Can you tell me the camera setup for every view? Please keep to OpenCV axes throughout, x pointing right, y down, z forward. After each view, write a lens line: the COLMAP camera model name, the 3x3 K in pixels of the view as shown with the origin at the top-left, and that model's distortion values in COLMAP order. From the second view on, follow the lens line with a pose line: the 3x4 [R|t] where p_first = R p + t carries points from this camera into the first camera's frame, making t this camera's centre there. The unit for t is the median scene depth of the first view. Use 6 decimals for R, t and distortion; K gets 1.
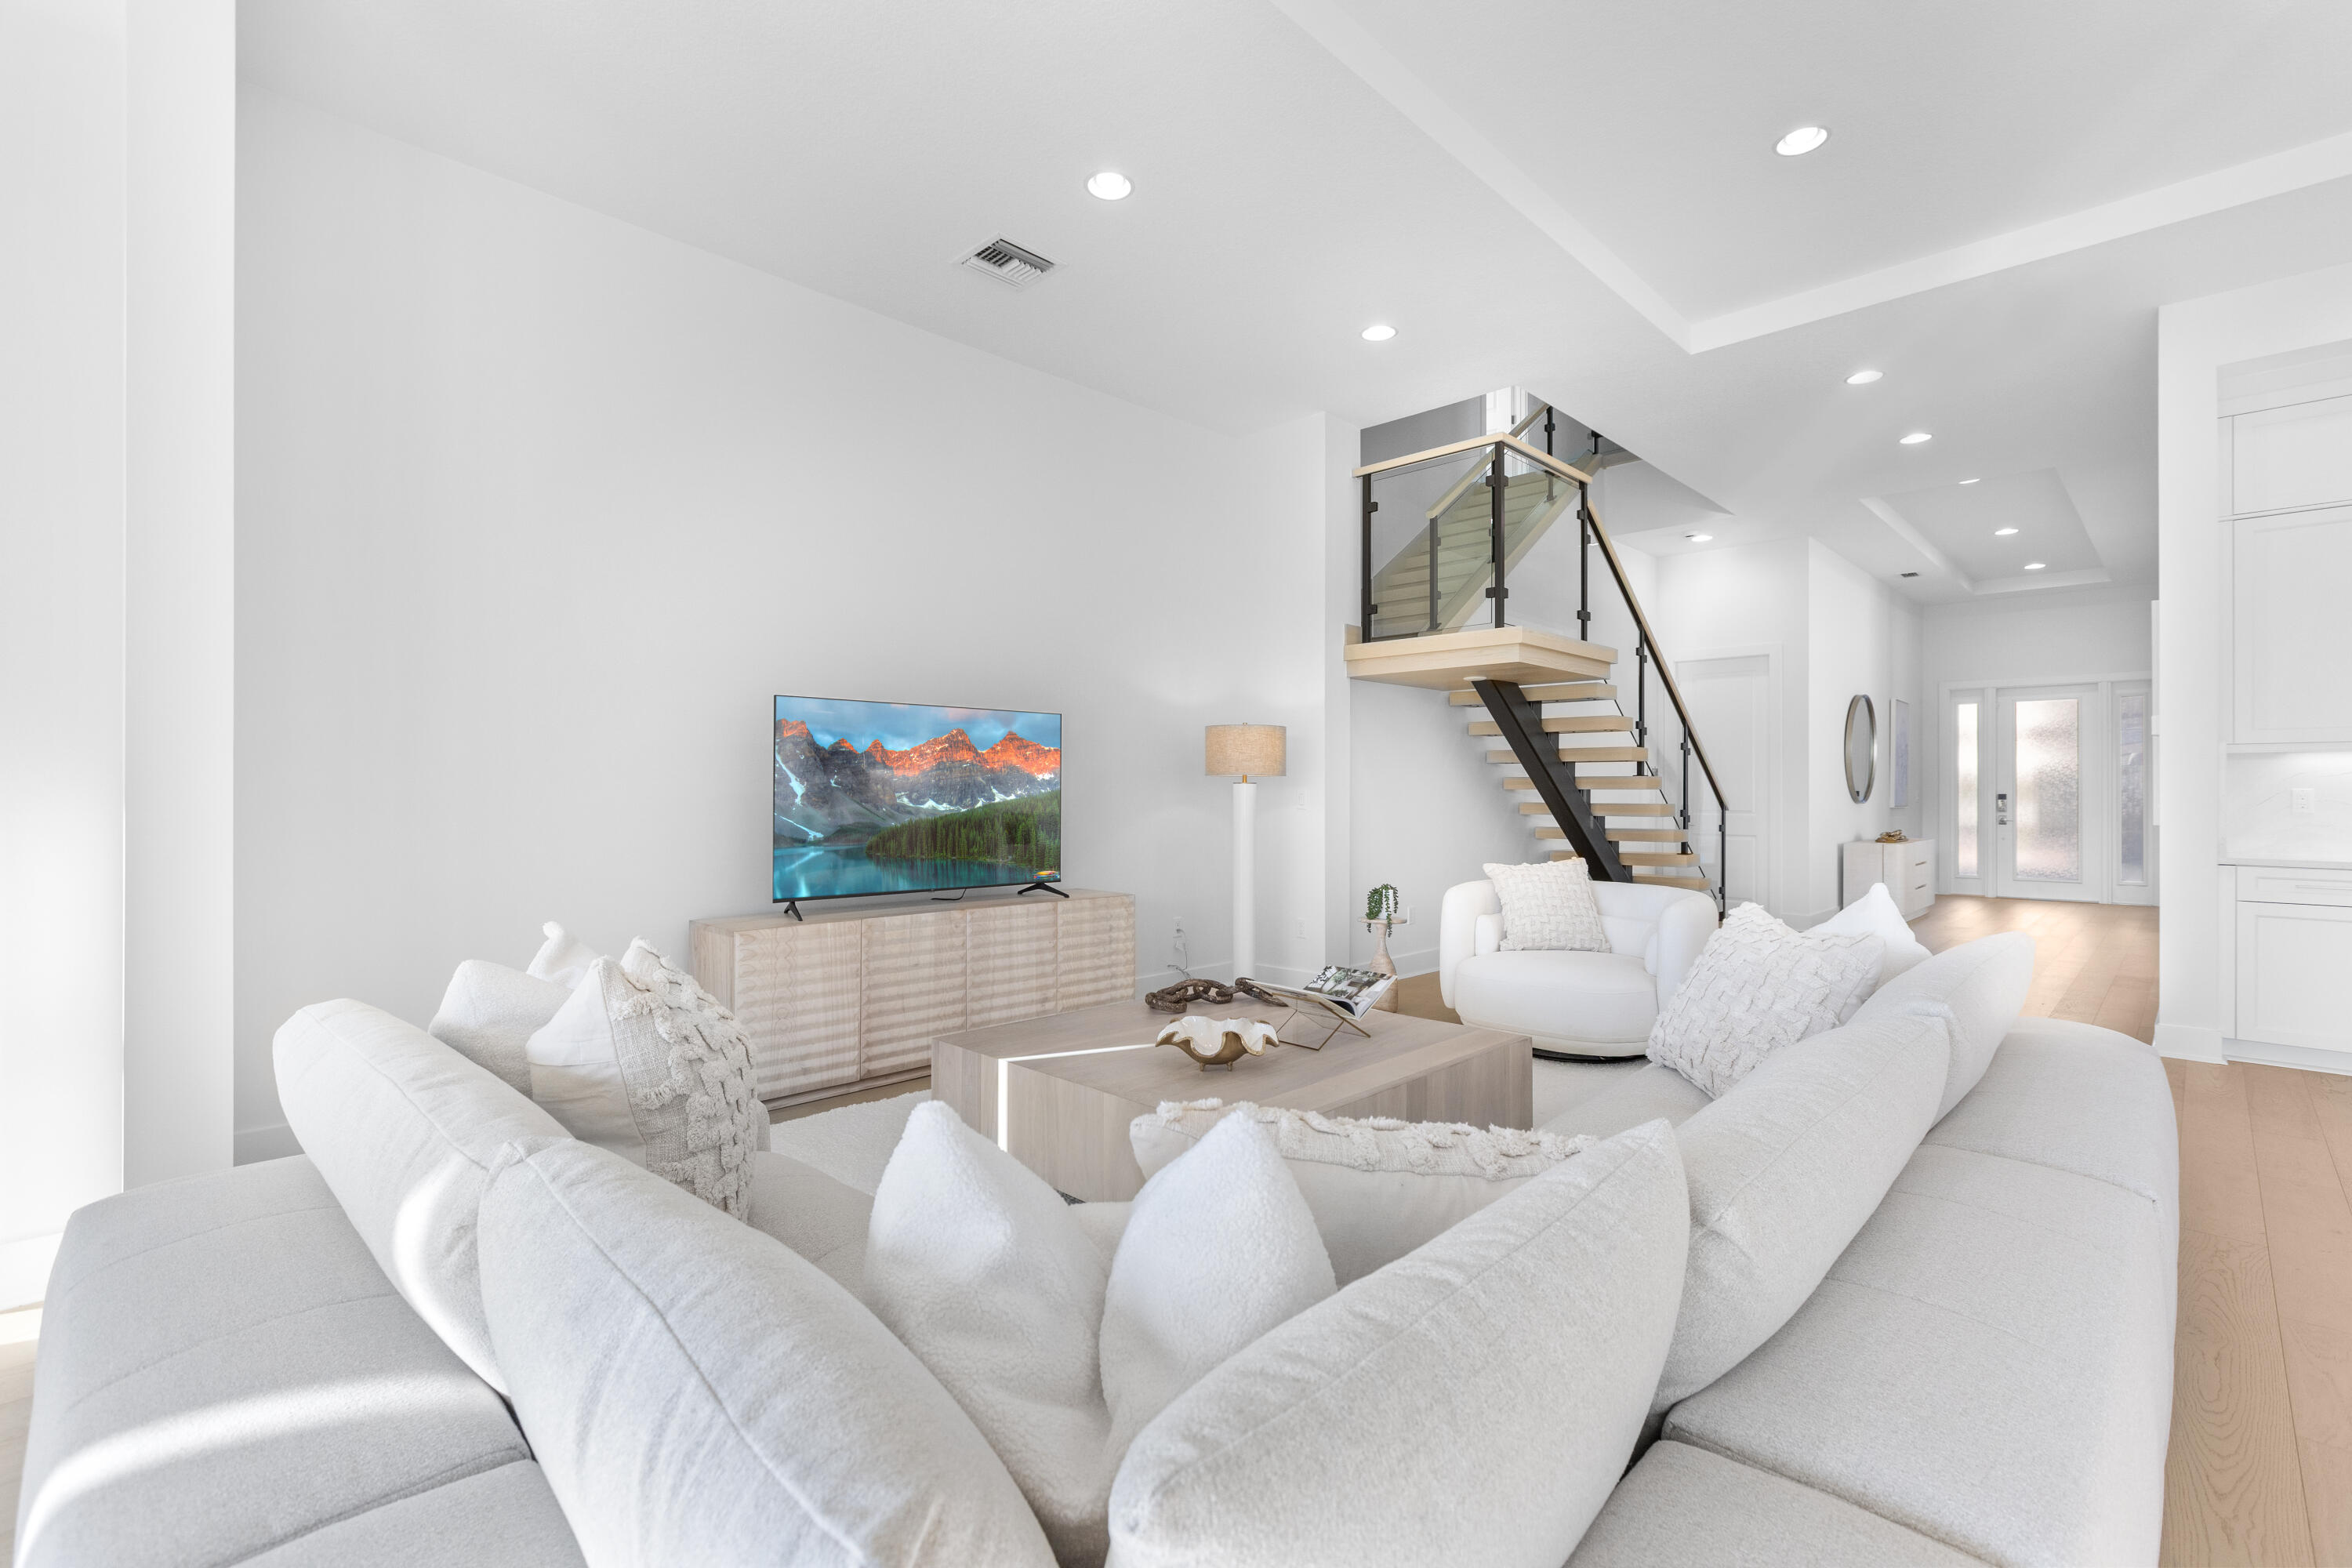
lens RADIAL K [[1051.5, 0, 1178.0], [0, 1051.5, 788.0], [0, 0, 1]] dist [0.001181, -0.000477]
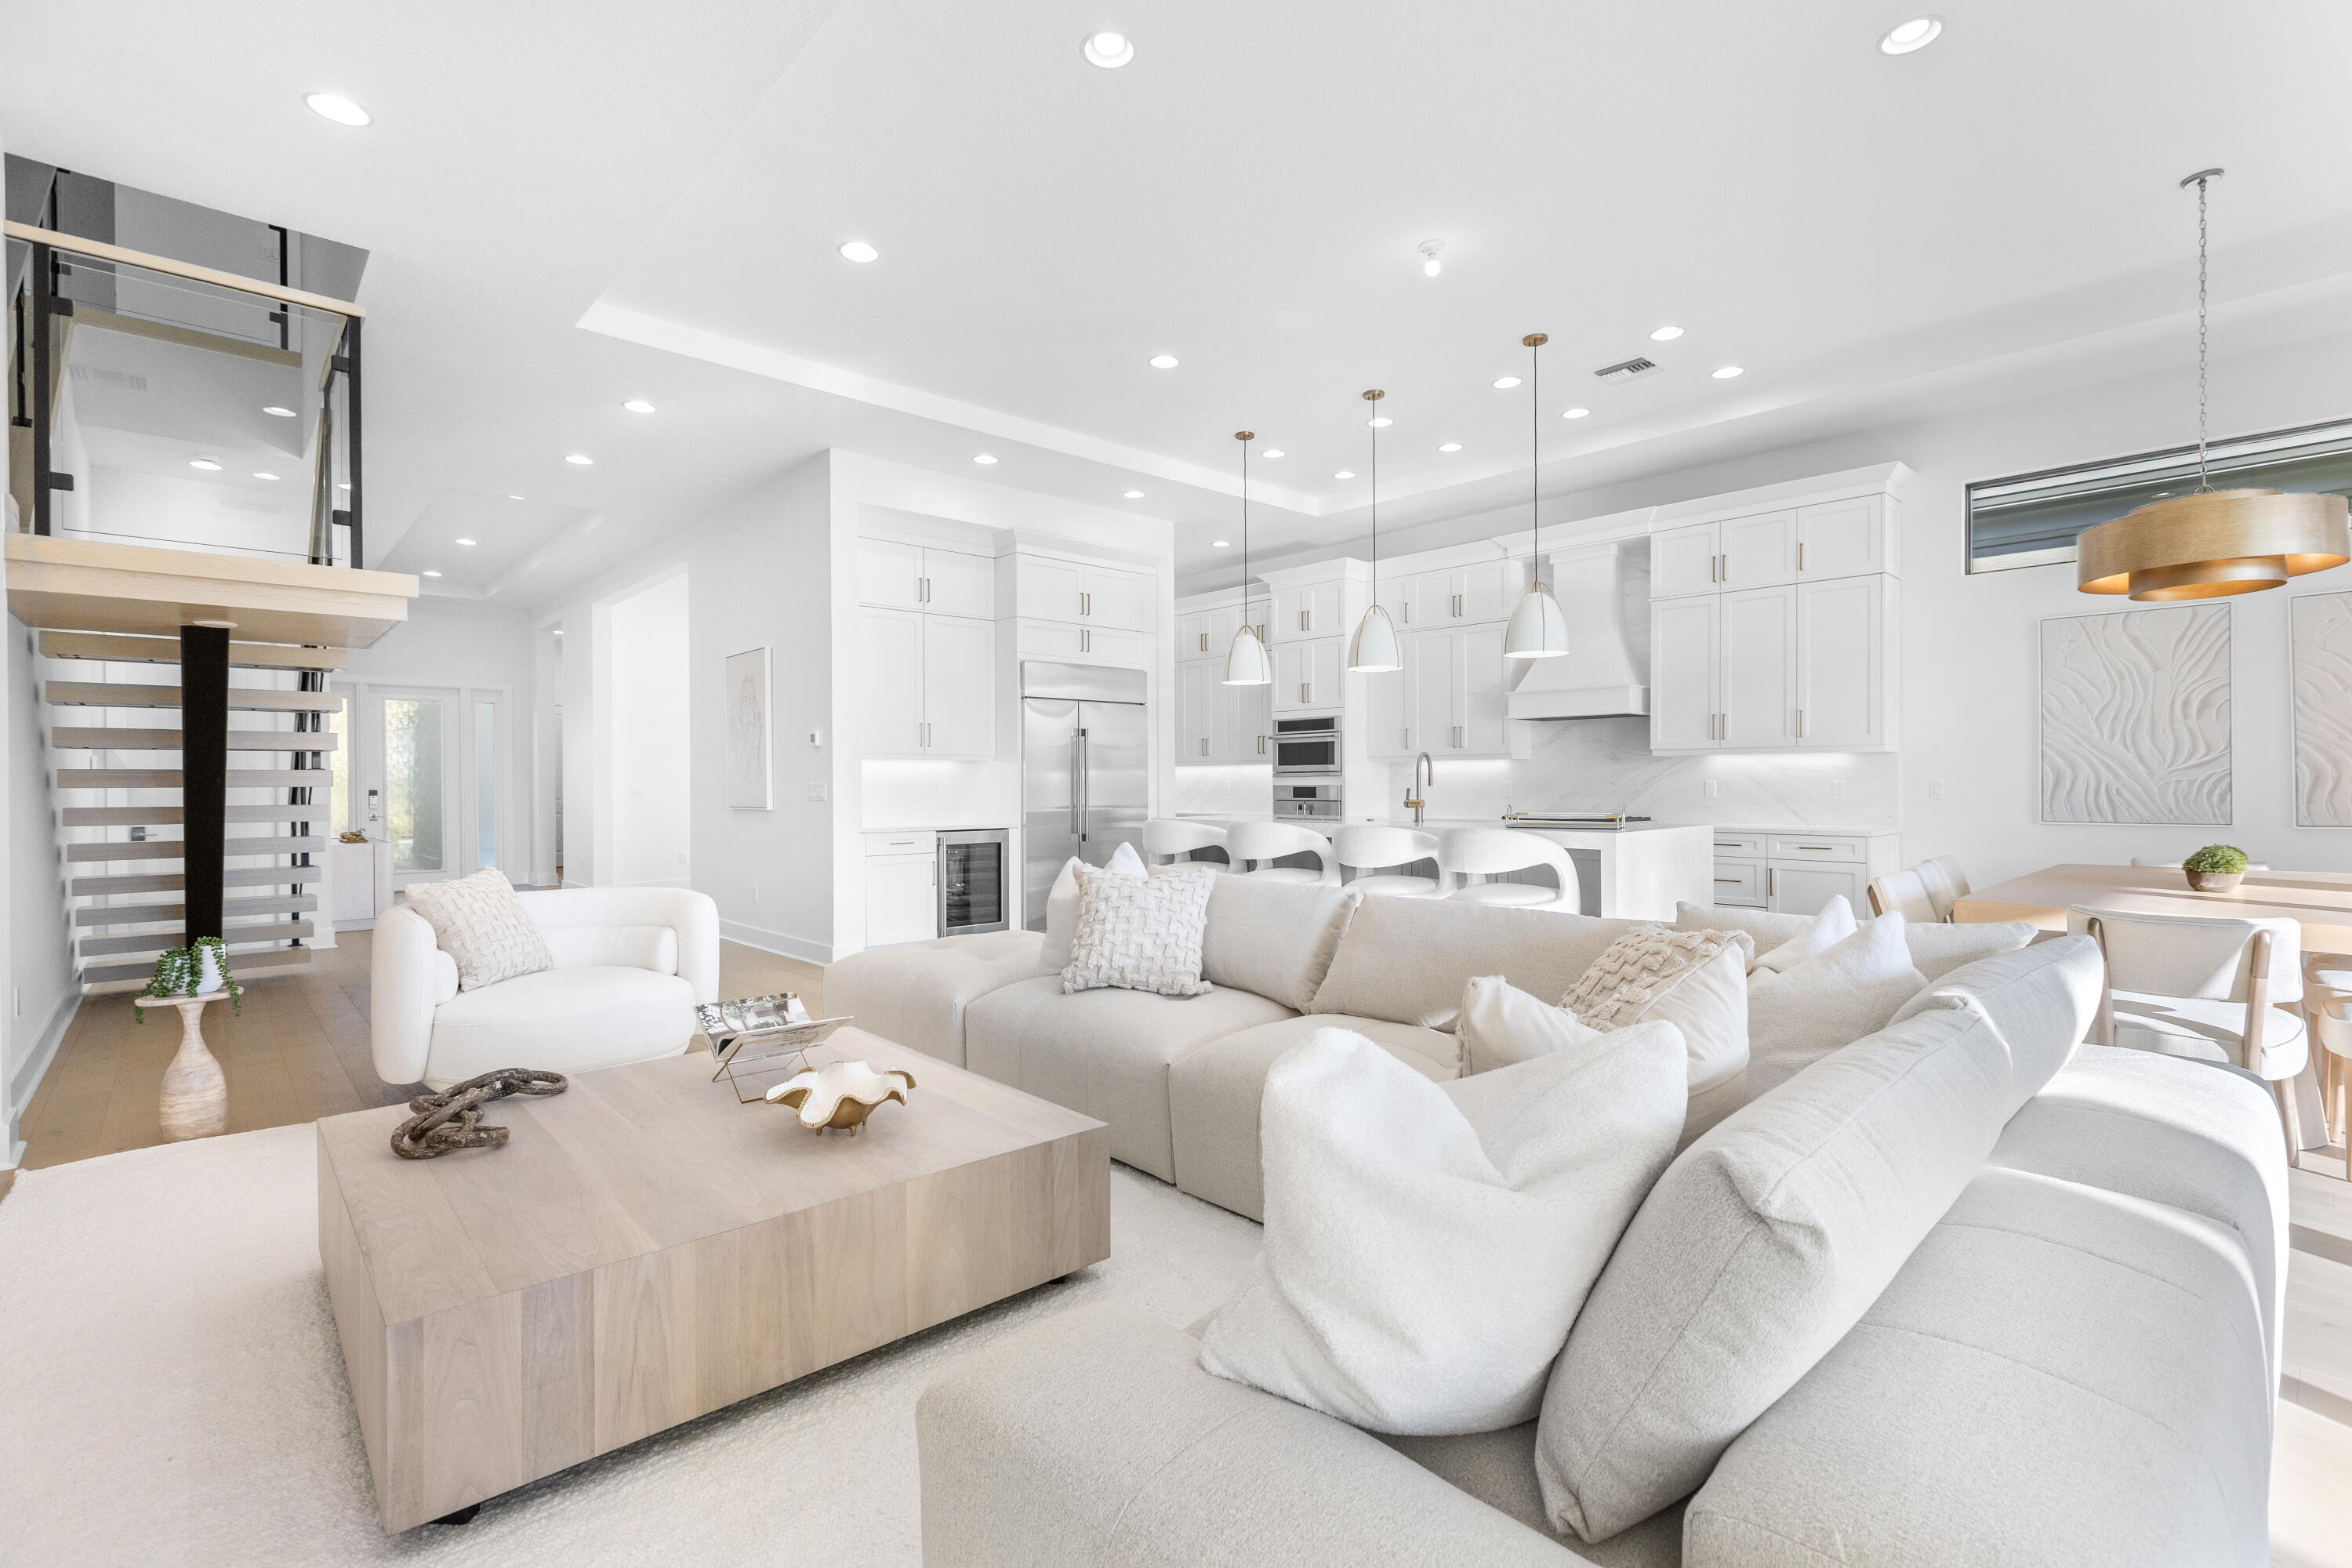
lens RADIAL K [[1064.6, 0, 1182.8], [0, 1064.6, 782.4], [0, 0, 1]] dist [0.001110, 0.000963]
pose [[0.049333, -0.003824, 0.998775, -0.396517], [0.004656, 0.999983, 0.003598, -0.002719], [-0.998772, 0.004472, 0.049350, 0.364105]]
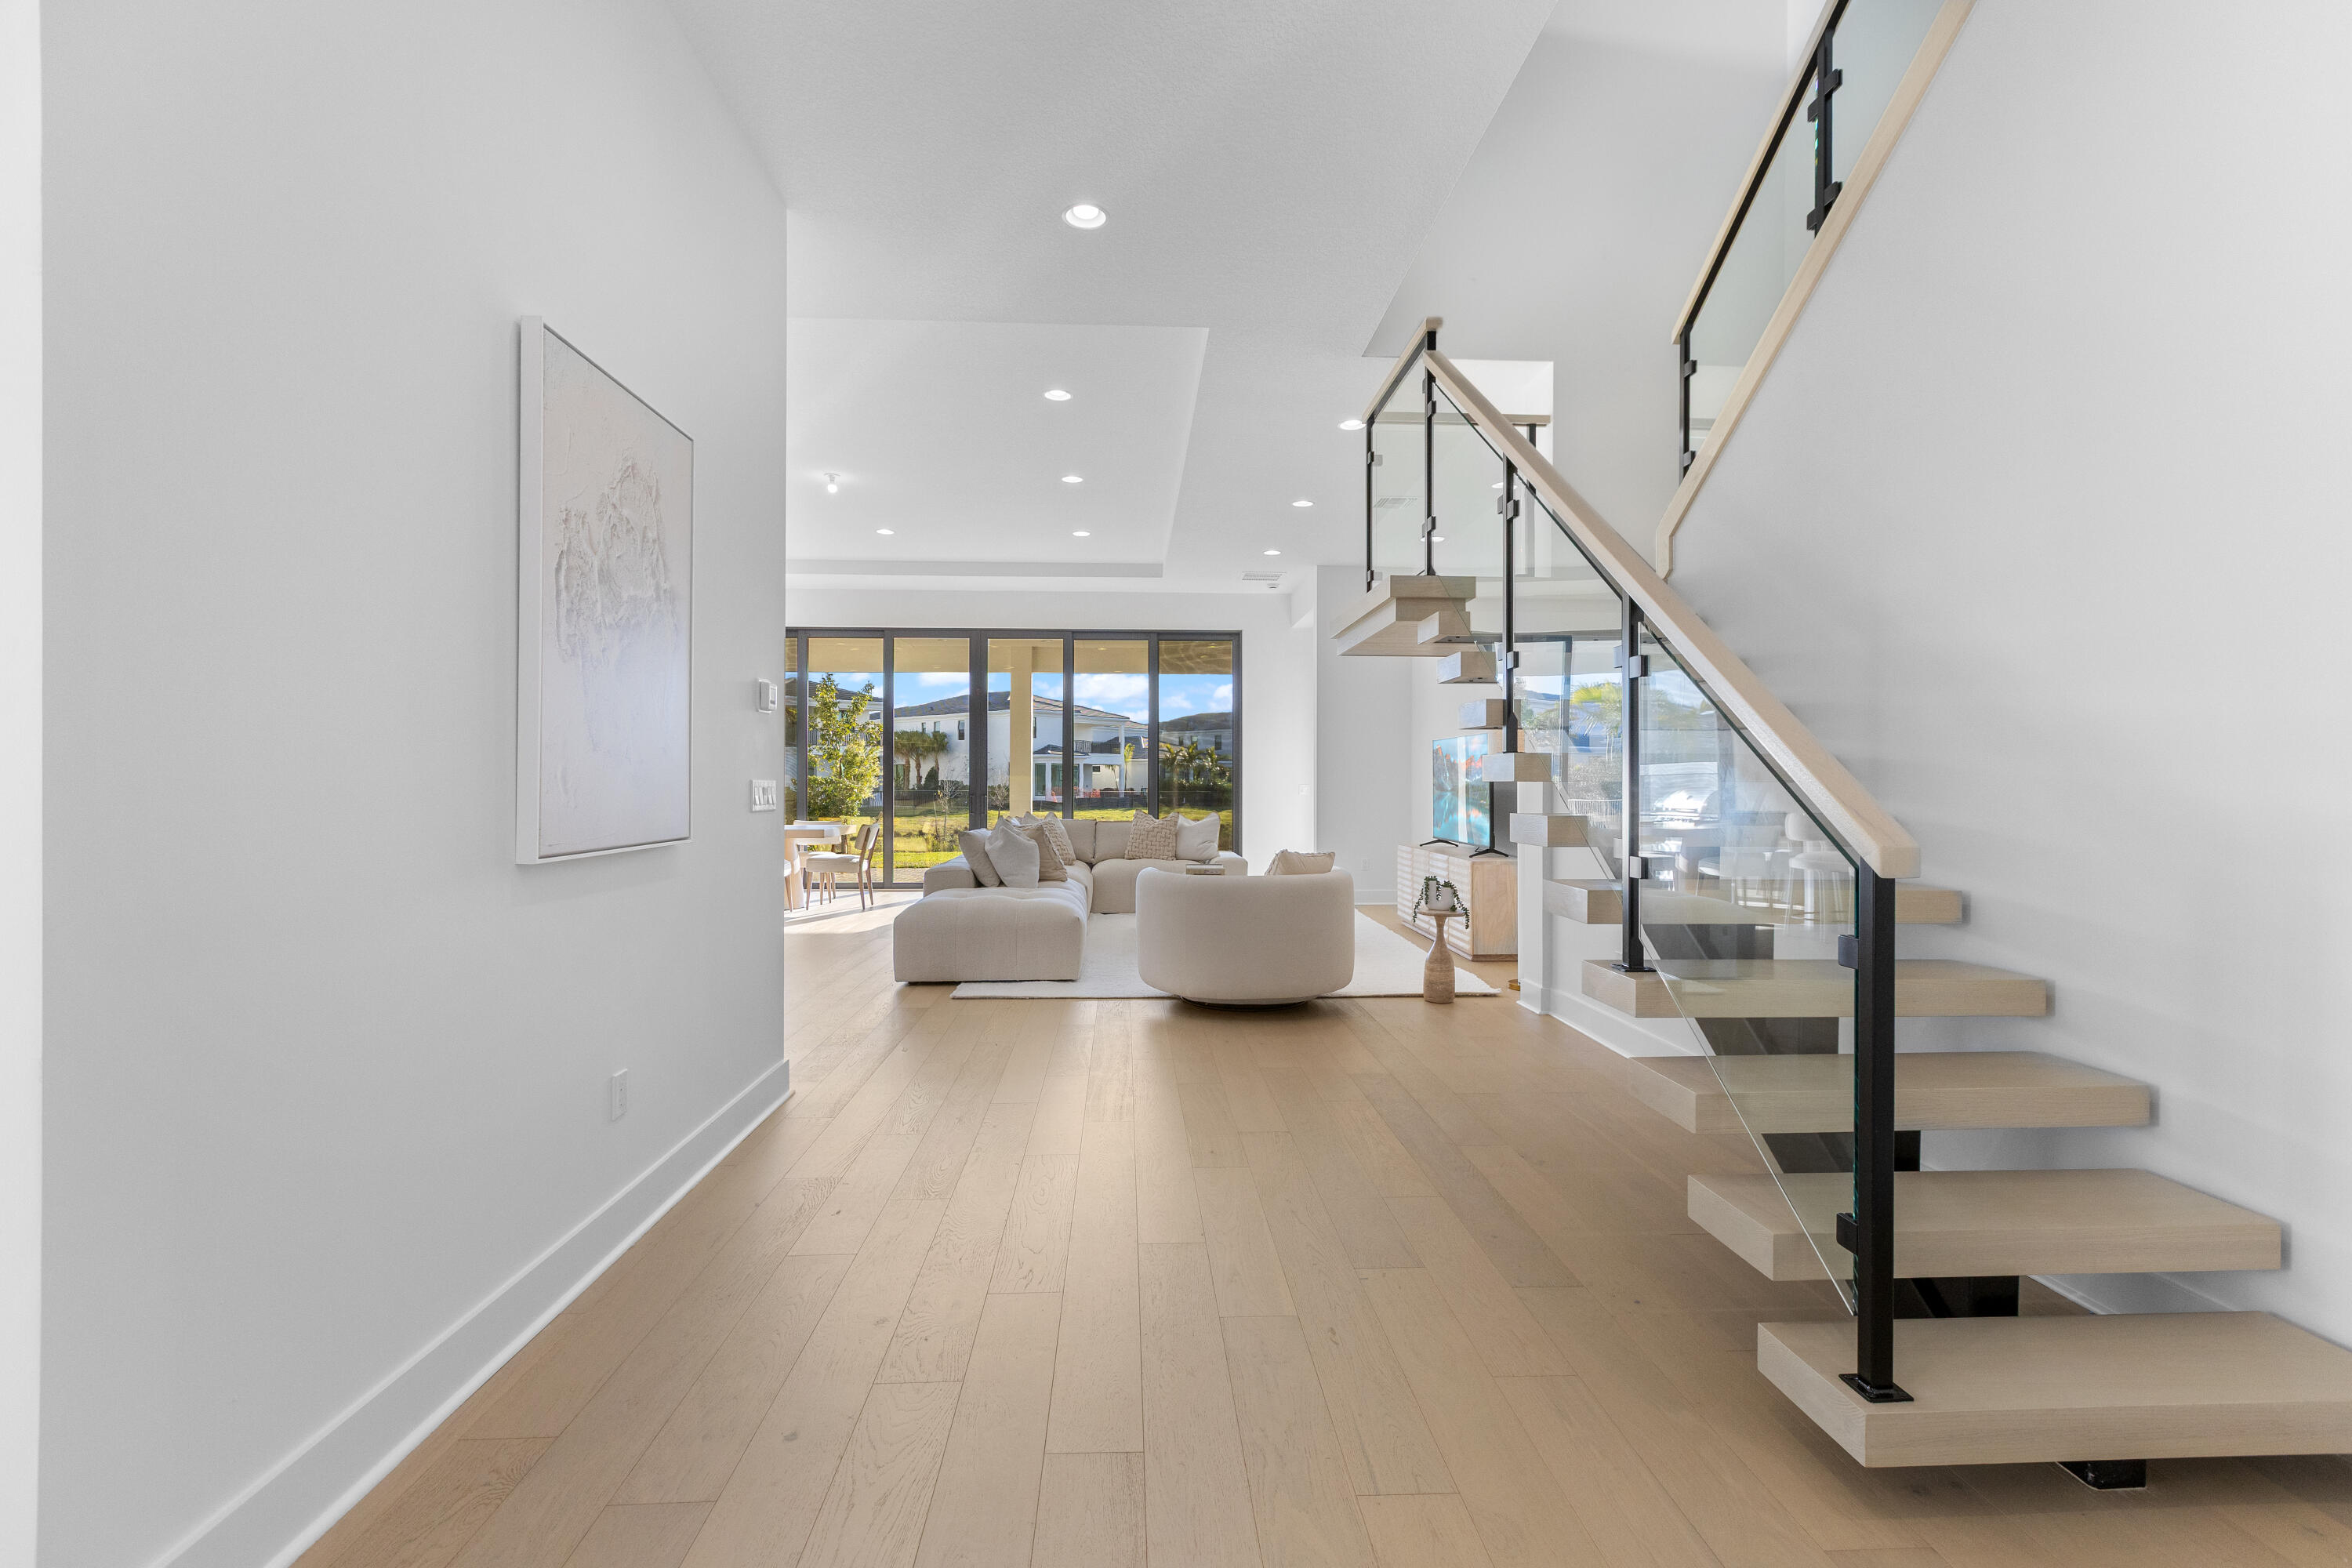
lens RADIAL K [[1054.0, 0, 1176.0], [0, 1054.0, 784.0], [0, 0, 1]] dist [-0.008998, -0.000213]
pose [[-0.678741, -0.002057, -0.734374, 1.088950], [-0.001165, 0.999998, -0.001724, 0.002212], [0.734376, -0.000314, -0.678742, 1.453667]]
